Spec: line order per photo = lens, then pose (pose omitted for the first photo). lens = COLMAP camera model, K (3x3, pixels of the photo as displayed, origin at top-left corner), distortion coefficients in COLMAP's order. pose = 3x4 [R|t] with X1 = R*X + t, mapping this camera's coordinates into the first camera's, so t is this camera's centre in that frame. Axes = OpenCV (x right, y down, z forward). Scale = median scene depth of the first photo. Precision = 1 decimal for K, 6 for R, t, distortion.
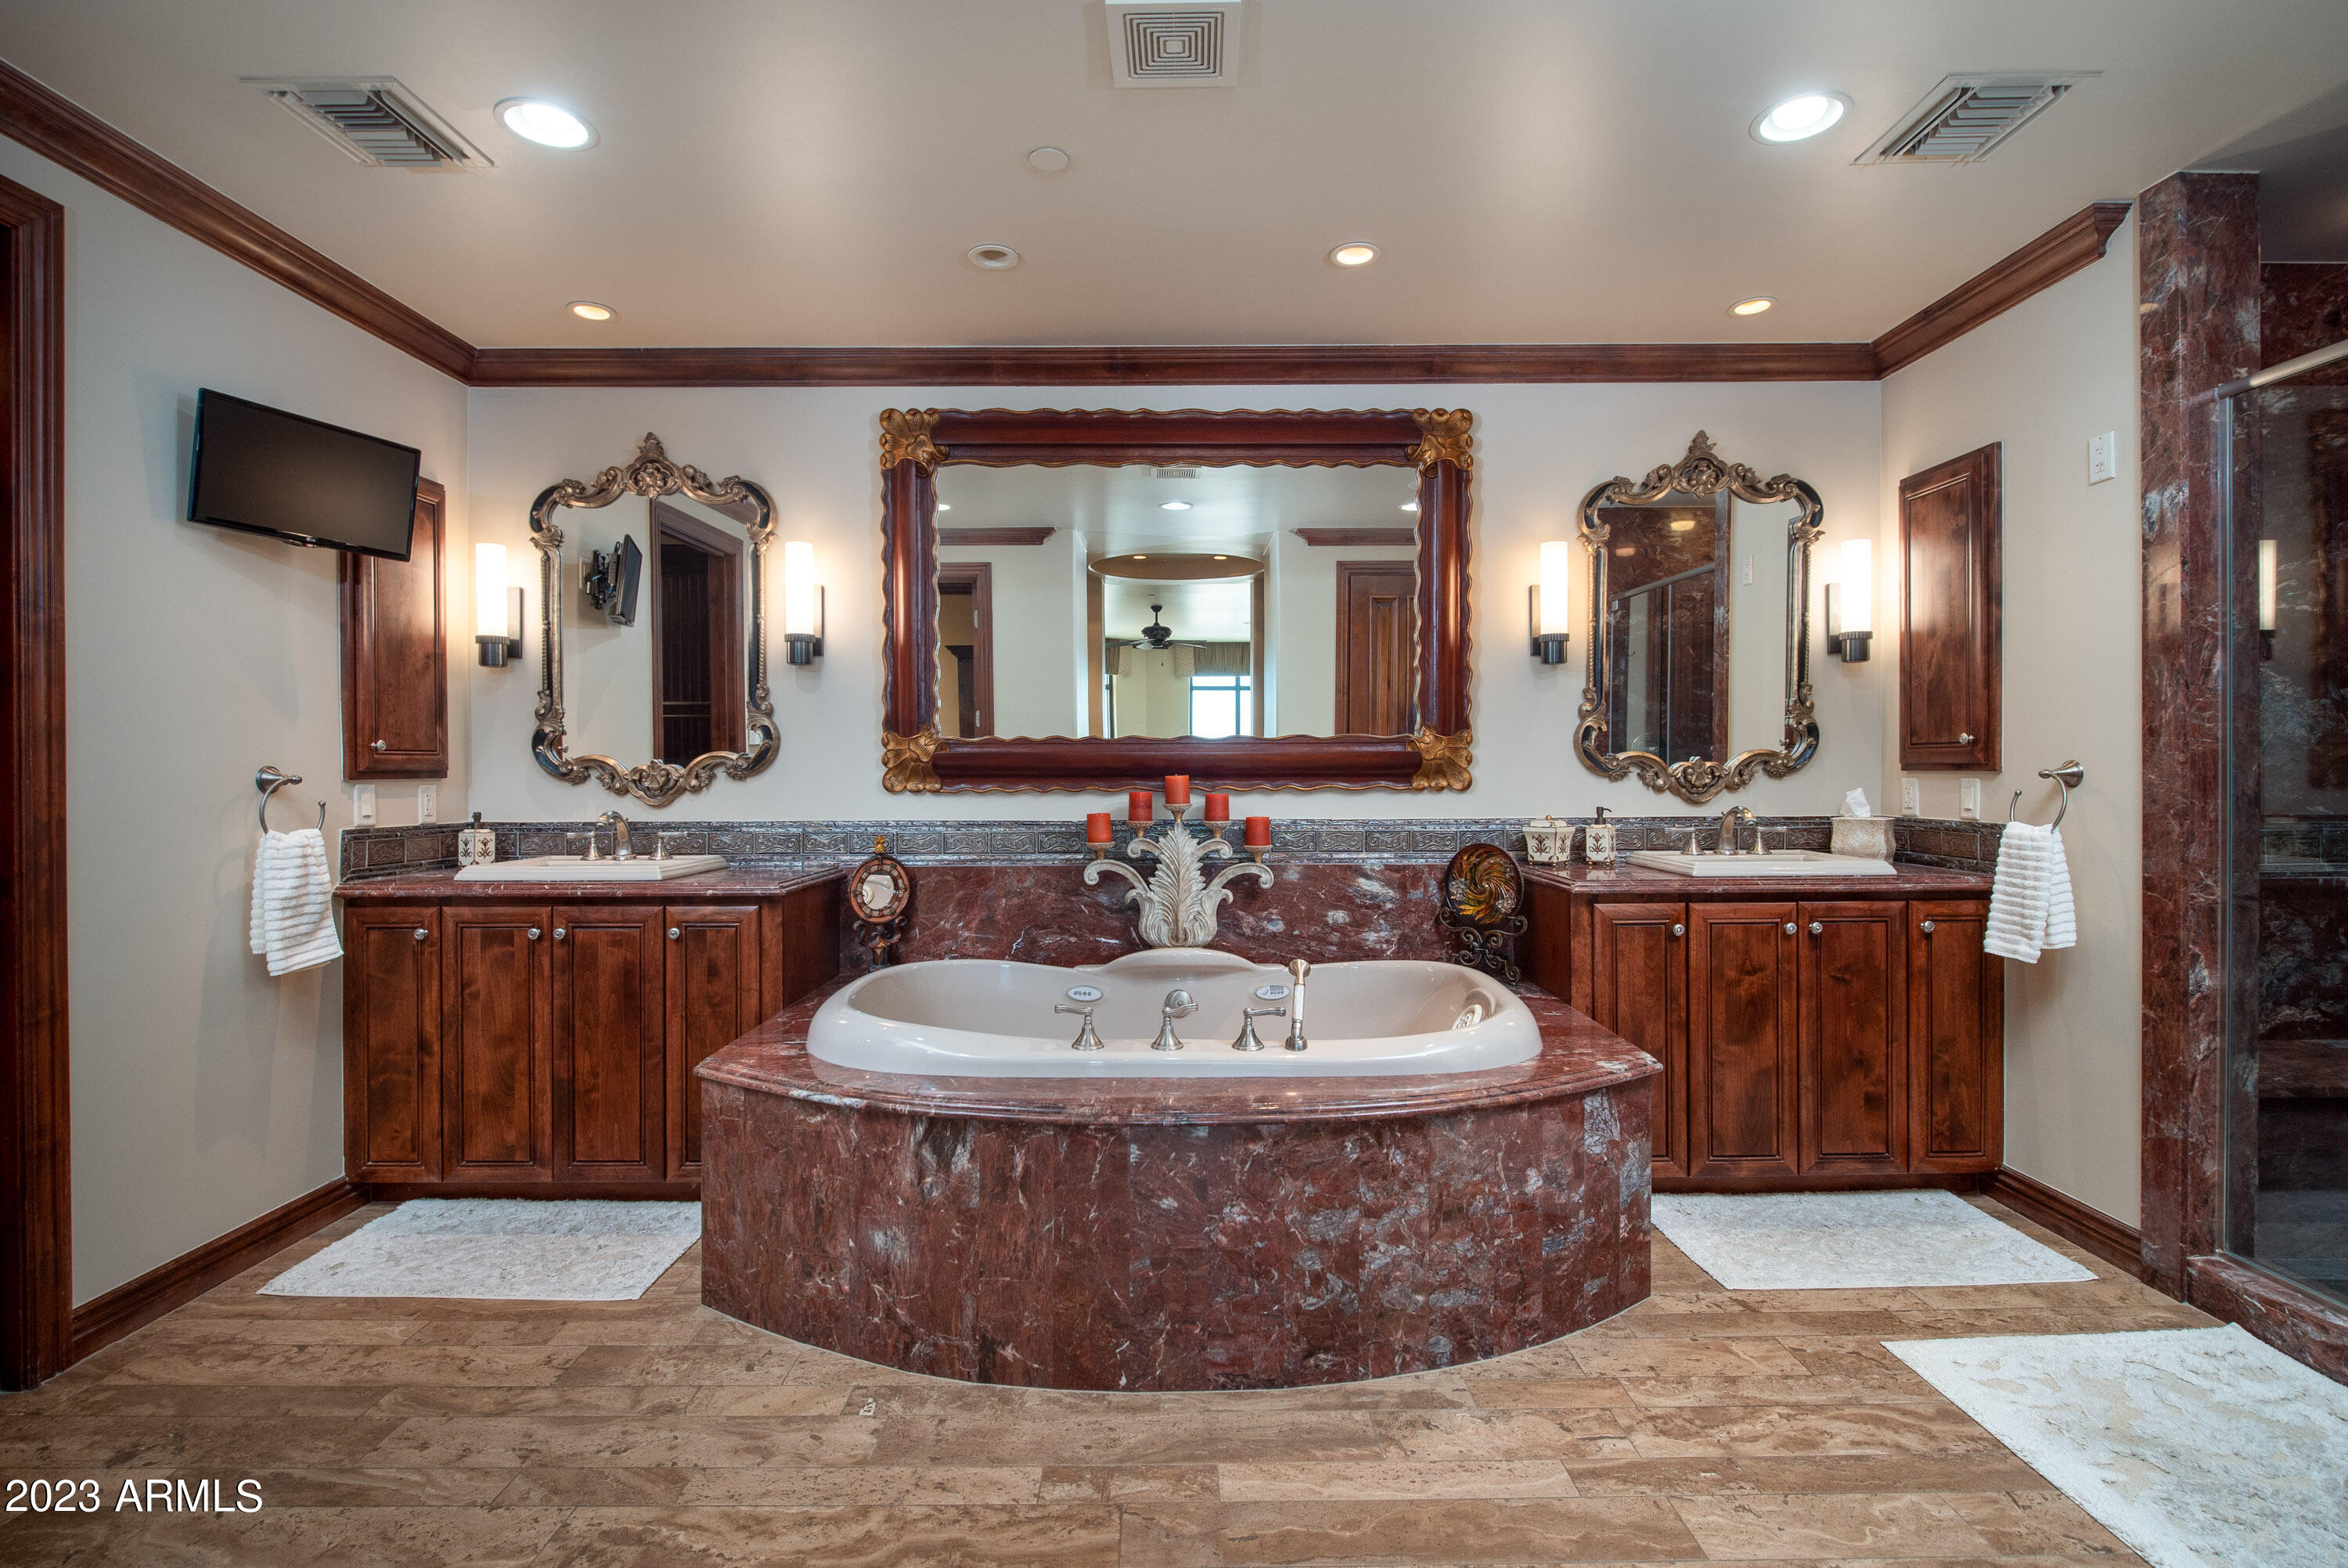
lens RADIAL K [[1075.3, 0, 1175.8], [0, 1075.3, 767.9], [0, 0, 1]] dist [-0.002114, -0.001211]
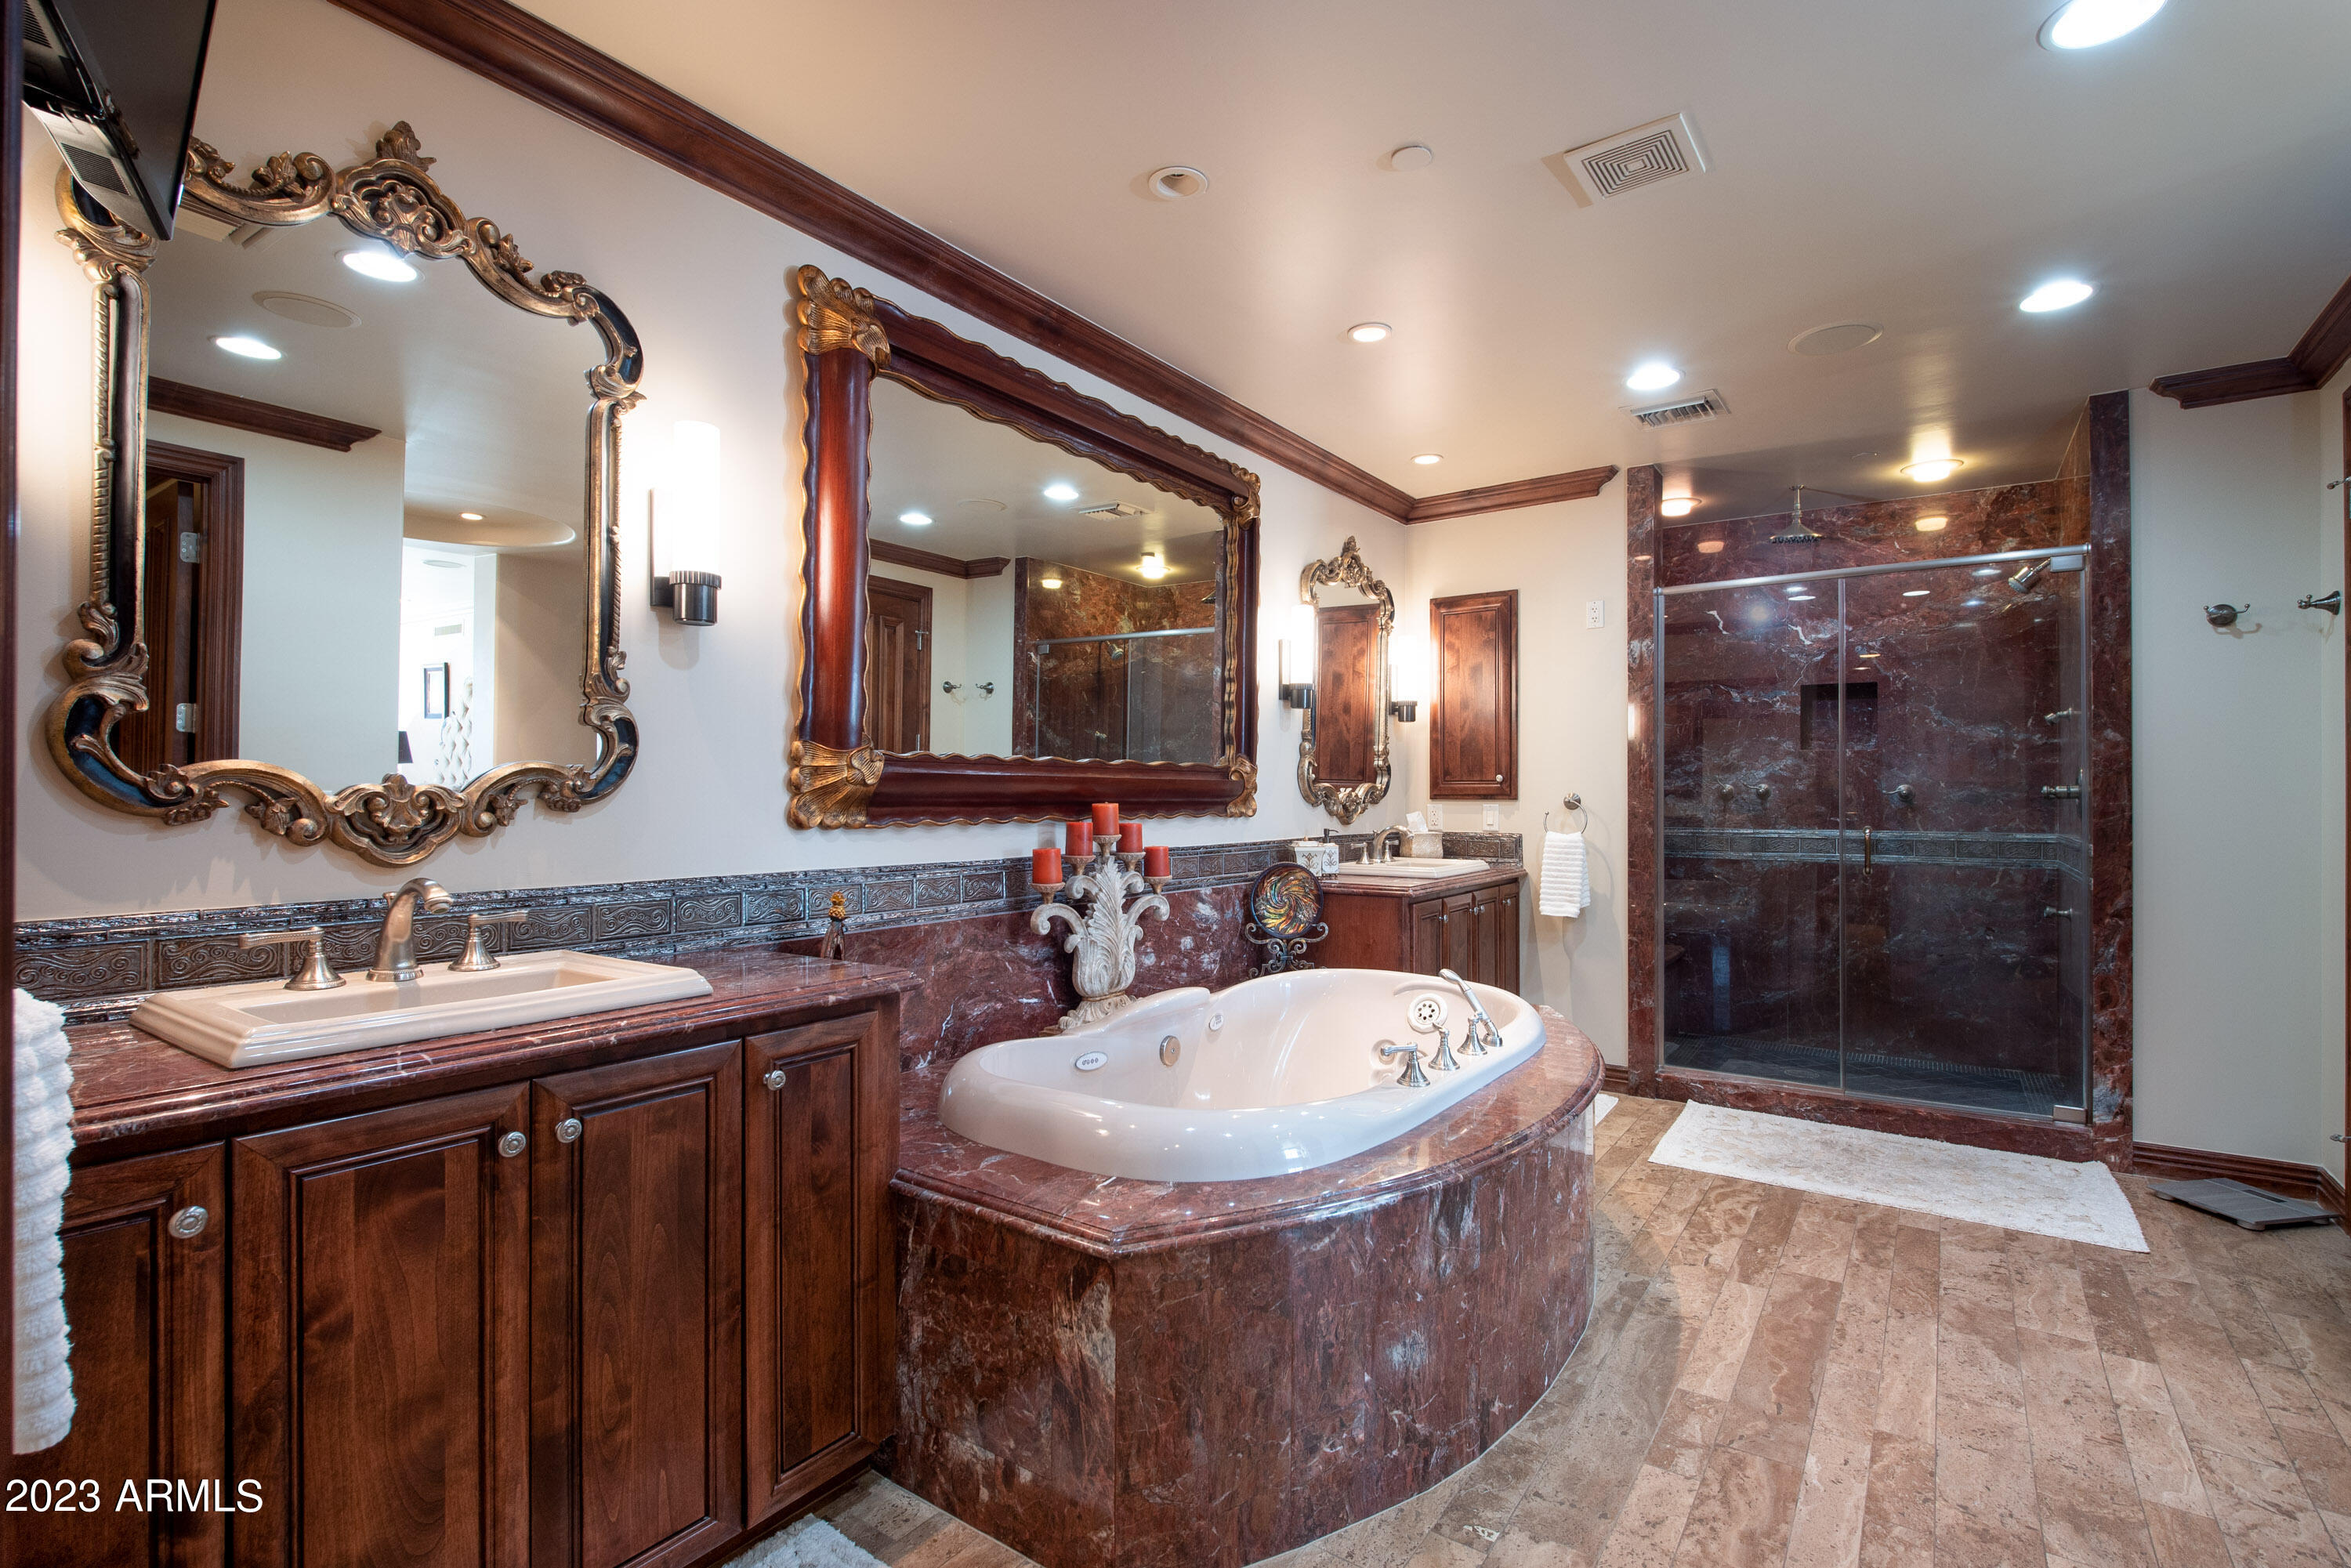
lens RADIAL K [[1088.4, 0, 1175.5], [0, 1088.4, 784.0], [0, 0, 1]] dist [-0.003836, -0.000555]
pose [[0.579062, 0.012839, 0.815183, -0.810972], [-0.004355, 0.999910, -0.012655, 0.002357], [-0.815272, 0.003778, 0.579066, 0.487093]]
